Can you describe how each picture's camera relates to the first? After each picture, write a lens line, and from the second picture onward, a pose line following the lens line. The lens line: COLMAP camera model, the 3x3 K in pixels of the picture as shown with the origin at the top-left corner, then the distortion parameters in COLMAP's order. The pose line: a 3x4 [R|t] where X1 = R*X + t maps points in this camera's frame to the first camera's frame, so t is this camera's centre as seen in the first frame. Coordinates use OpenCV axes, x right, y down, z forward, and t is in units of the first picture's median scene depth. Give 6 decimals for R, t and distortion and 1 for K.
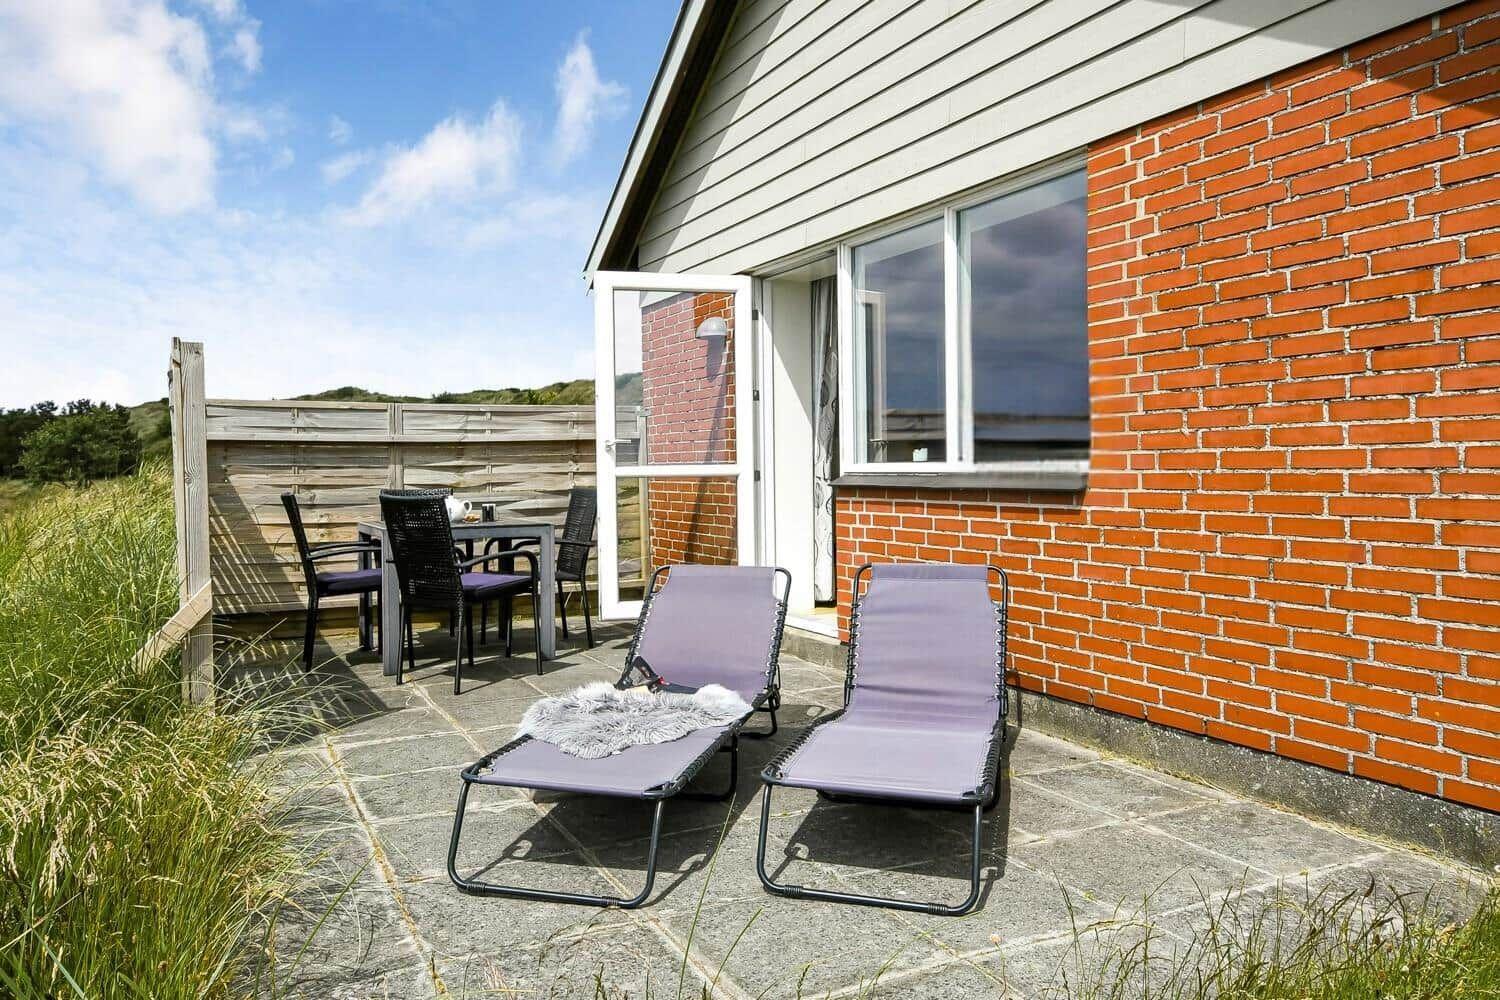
lens RADIAL K [[1034.5, 0, 750.0], [0, 1034.5, 500.0], [0, 0, 1]] dist [0.004001, -0.000442]
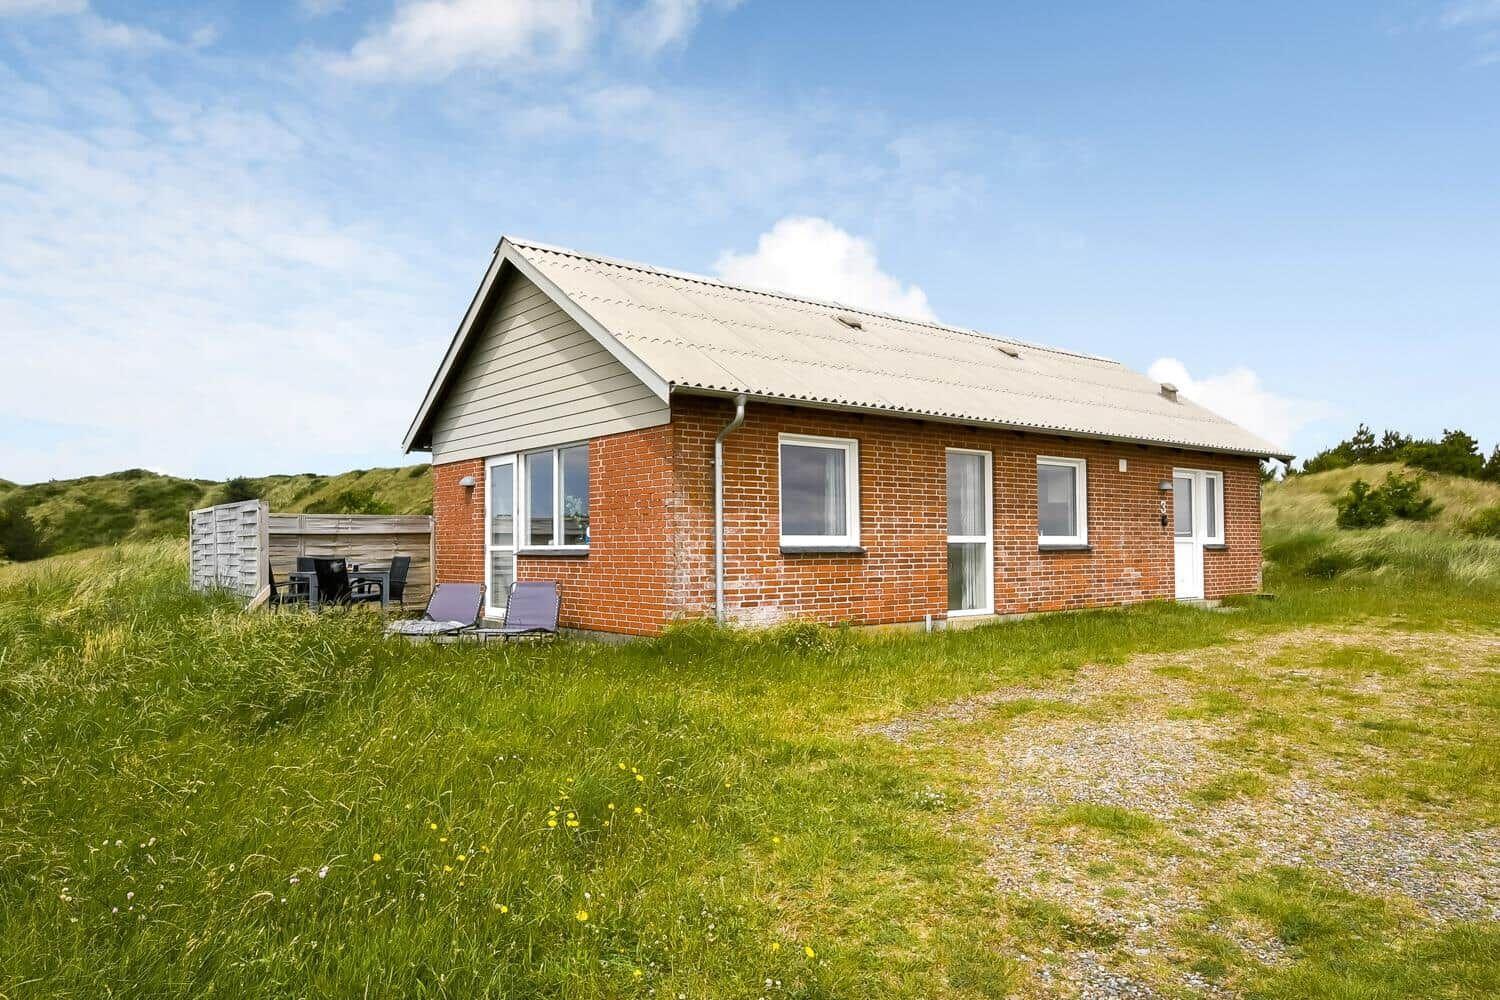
lens RADIAL K [[1034.5, 0, 750.0], [0, 1034.5, 500.0], [0, 0, 1]] dist [0.004001, -0.000442]
pose [[0.982066, 0.014591, 0.187973, 0.181227], [0.000757, 0.996688, -0.081321, 0.059665], [-0.188537, 0.080005, 0.978802, -1.589827]]
